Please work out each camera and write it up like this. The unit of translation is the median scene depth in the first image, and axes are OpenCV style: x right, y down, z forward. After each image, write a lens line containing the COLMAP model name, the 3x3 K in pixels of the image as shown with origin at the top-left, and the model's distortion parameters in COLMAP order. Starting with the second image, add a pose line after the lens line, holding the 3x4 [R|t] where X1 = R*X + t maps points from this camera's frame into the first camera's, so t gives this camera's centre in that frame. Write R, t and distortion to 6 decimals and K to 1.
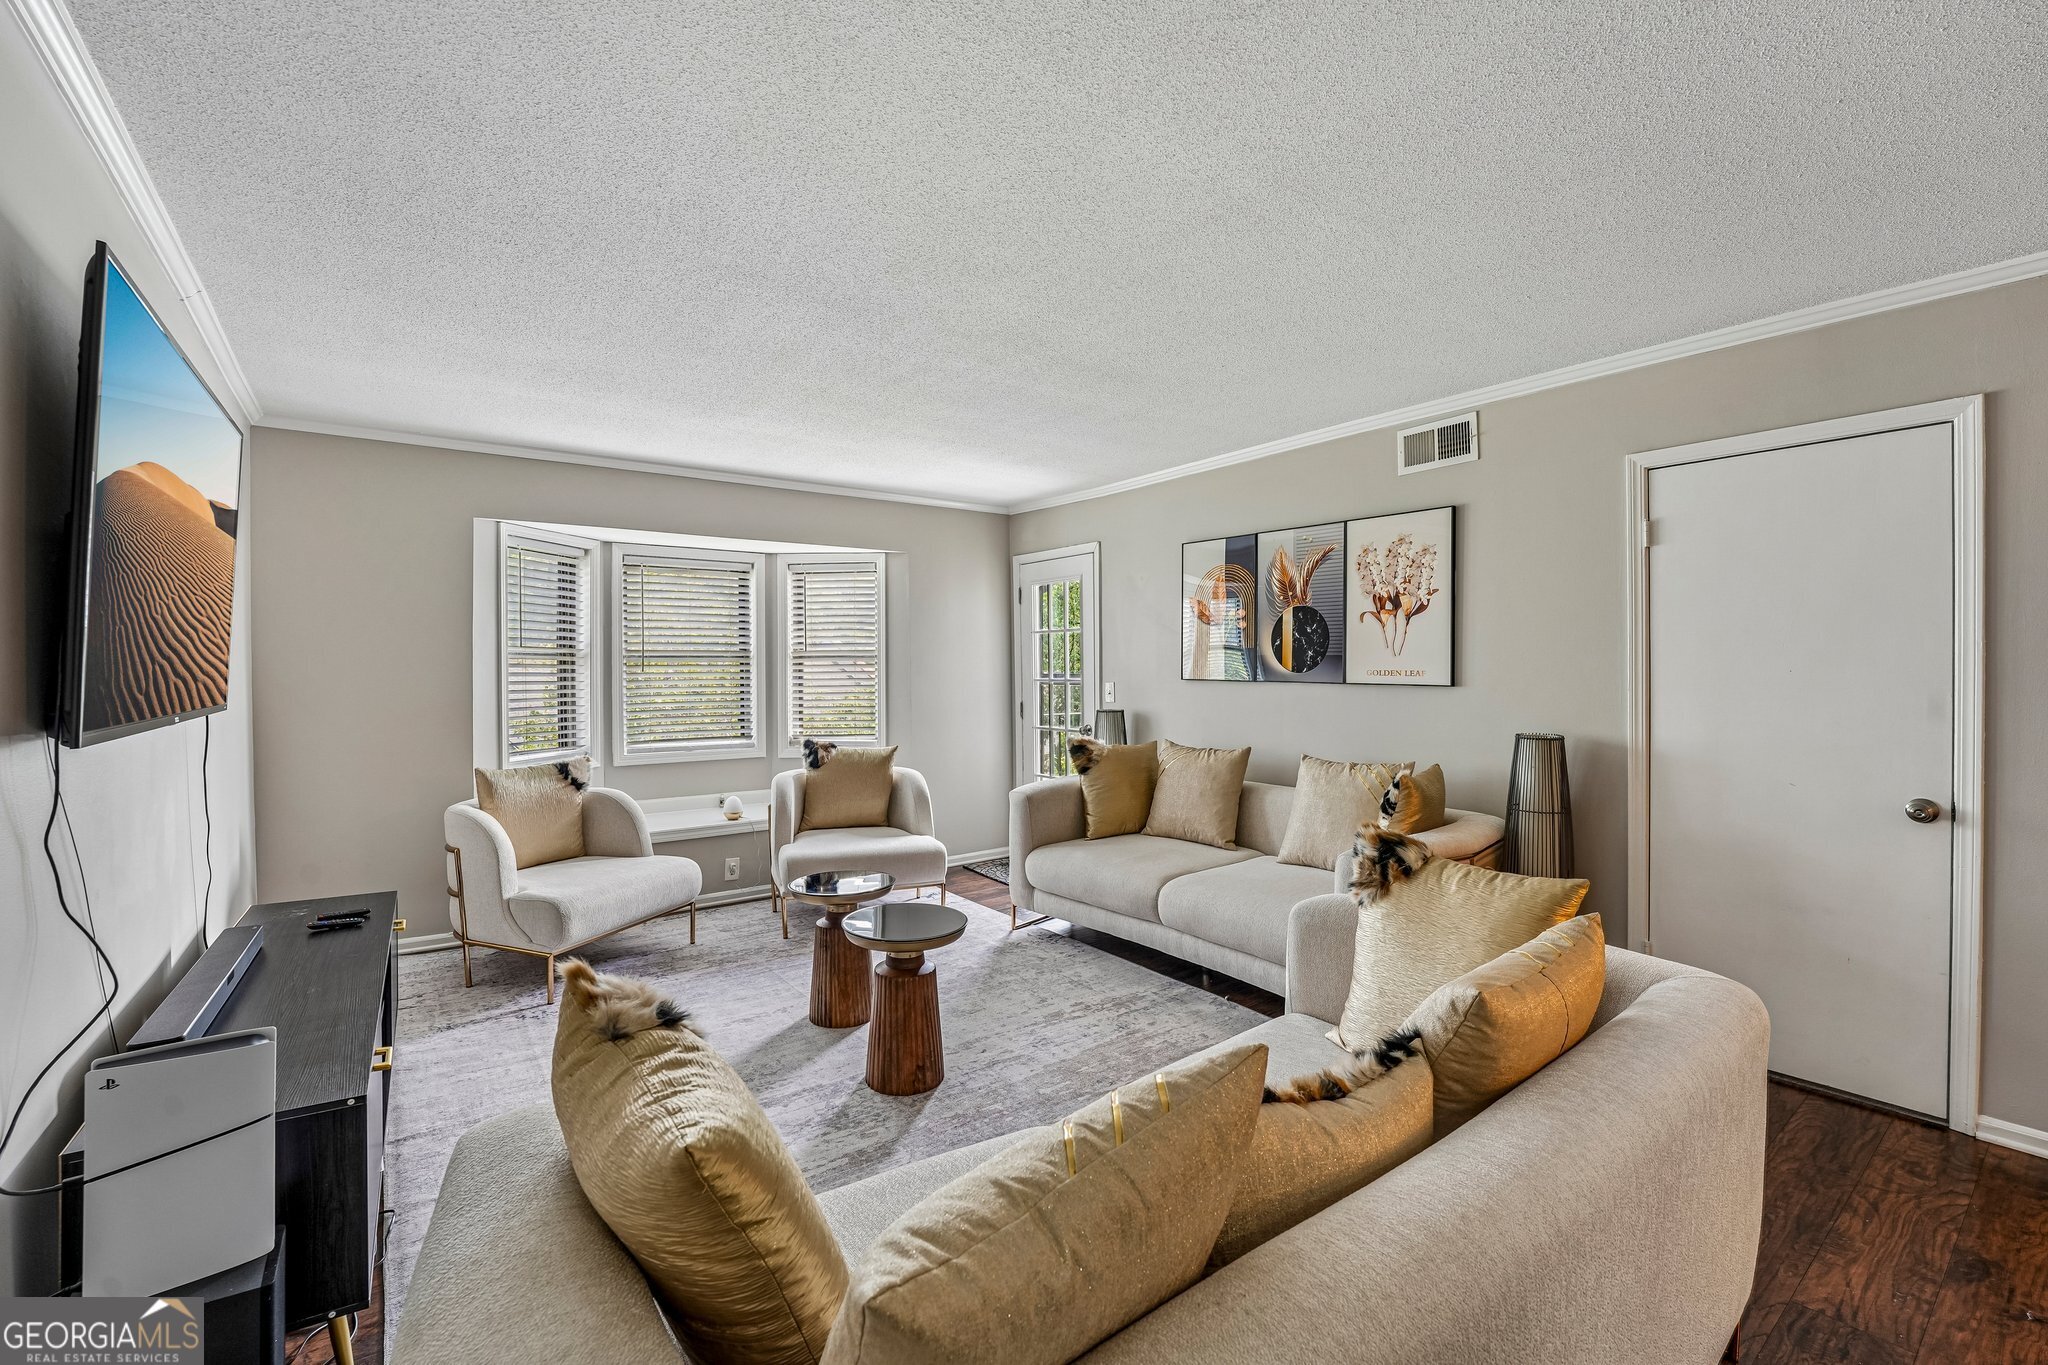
lens RADIAL K [[865.6, 0, 1016.8], [0, 865.6, 671.4], [0, 0, 1]] dist [-0.022482, 0.000072]
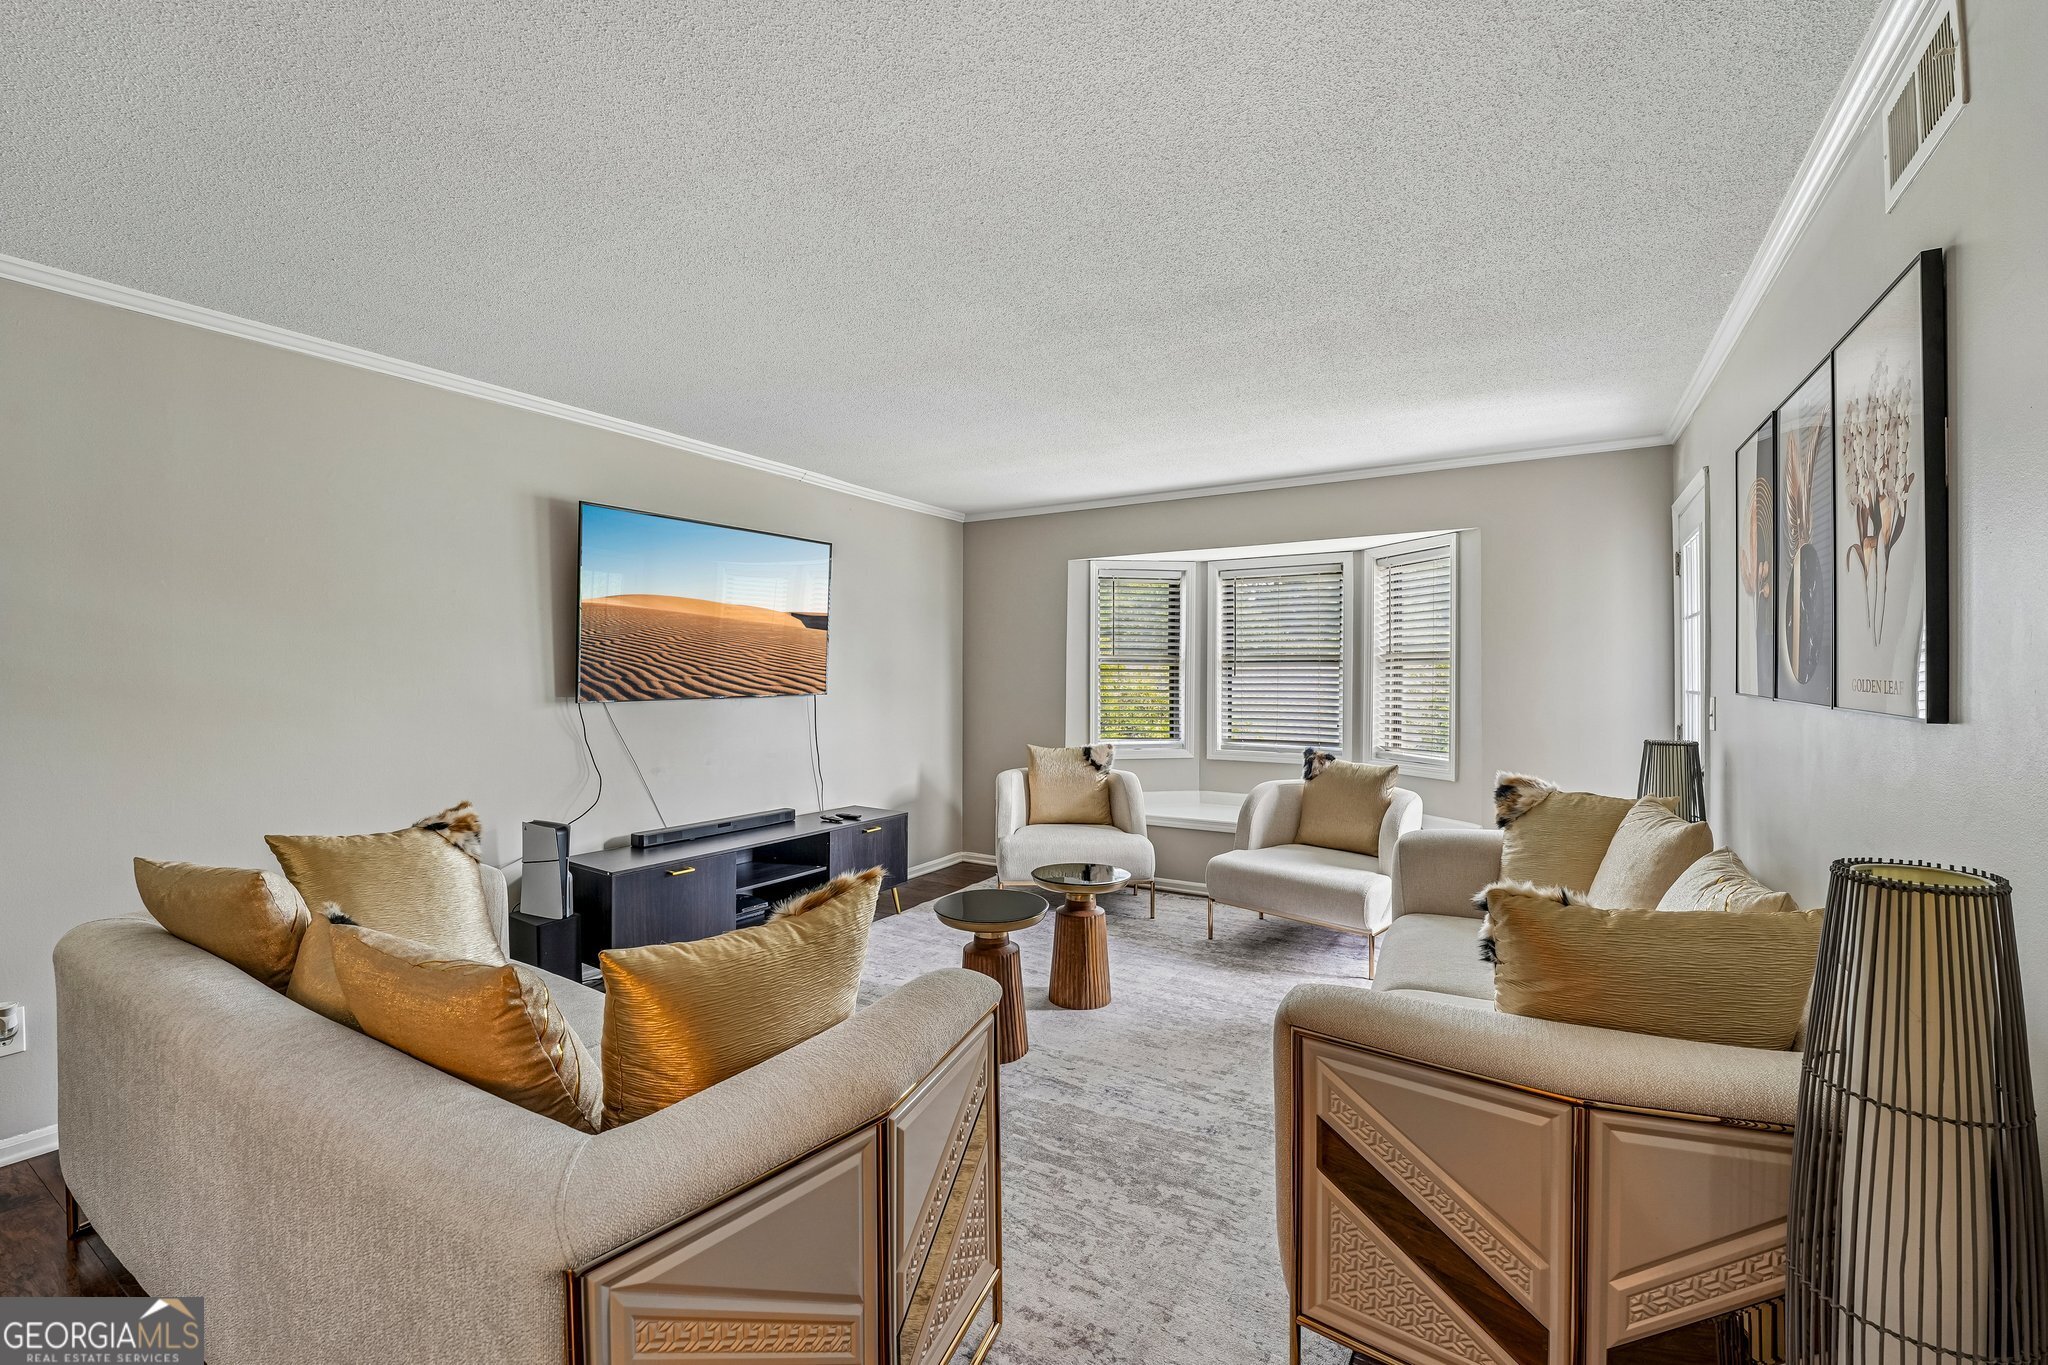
lens RADIAL K [[865.6, 0, 1018.7], [0, 865.6, 673.9], [0, 0, 1]] dist [-0.022482, 0.000072]
pose [[0.380397, 0.002146, -0.924821, 0.596694], [-0.003359, 0.999994, 0.000939, -0.002602], [0.924817, 0.002749, 0.380402, 0.413110]]
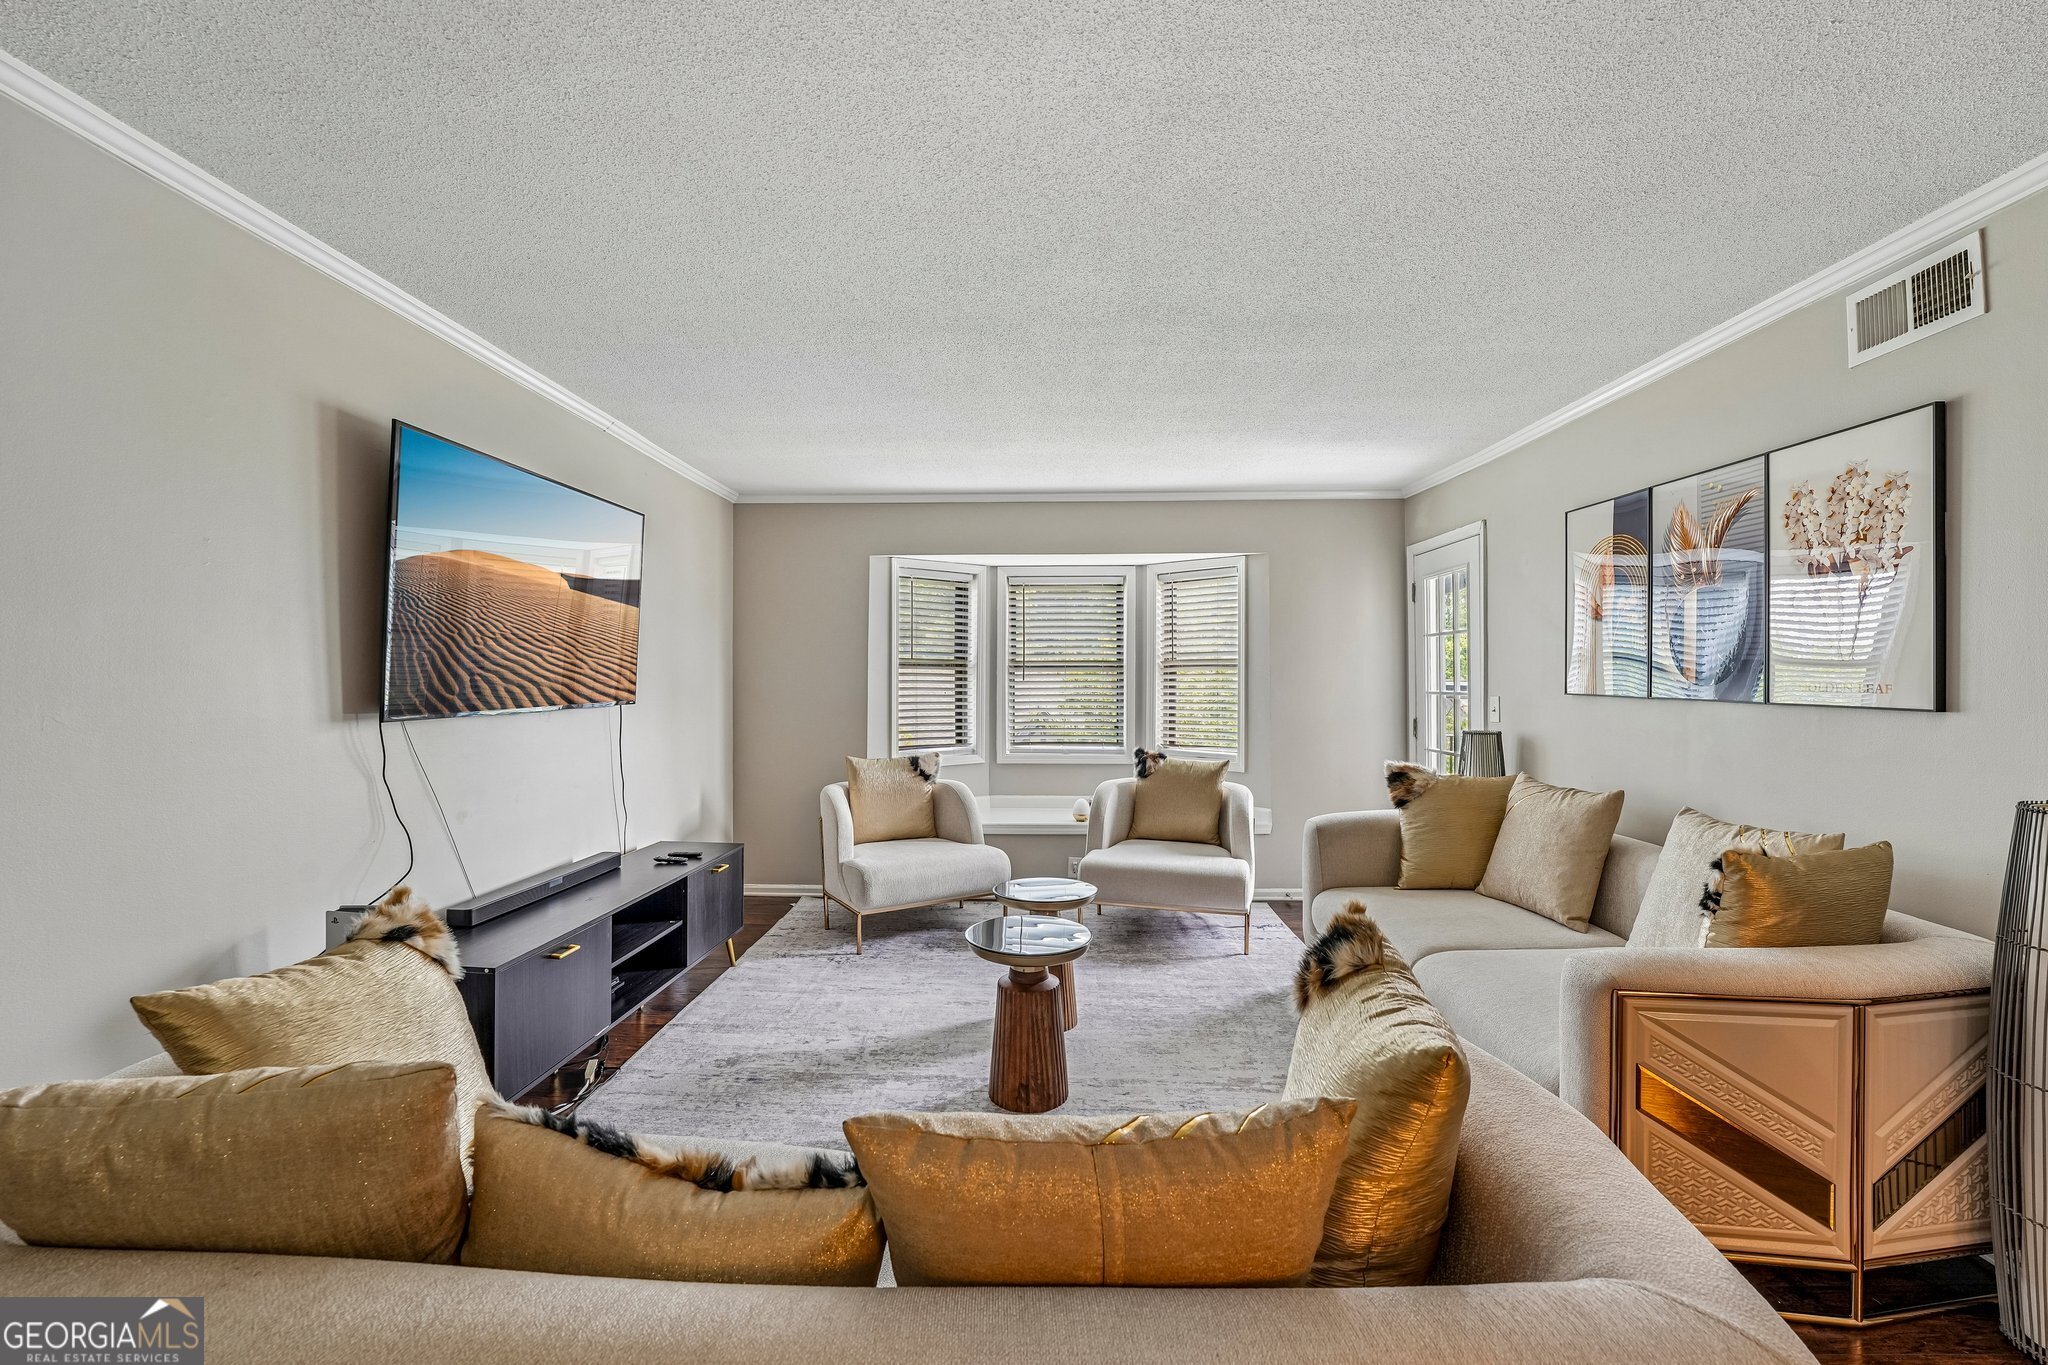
lens RADIAL K [[865.6, 0, 1020.1], [0, 865.6, 673.4], [0, 0, 1]] dist [-0.022482, 0.000072]
pose [[0.788561, -0.000354, -0.614956, 0.314228], [-0.004803, 0.999966, -0.006735, -0.001422], [0.614938, 0.008265, 0.788532, 0.144247]]
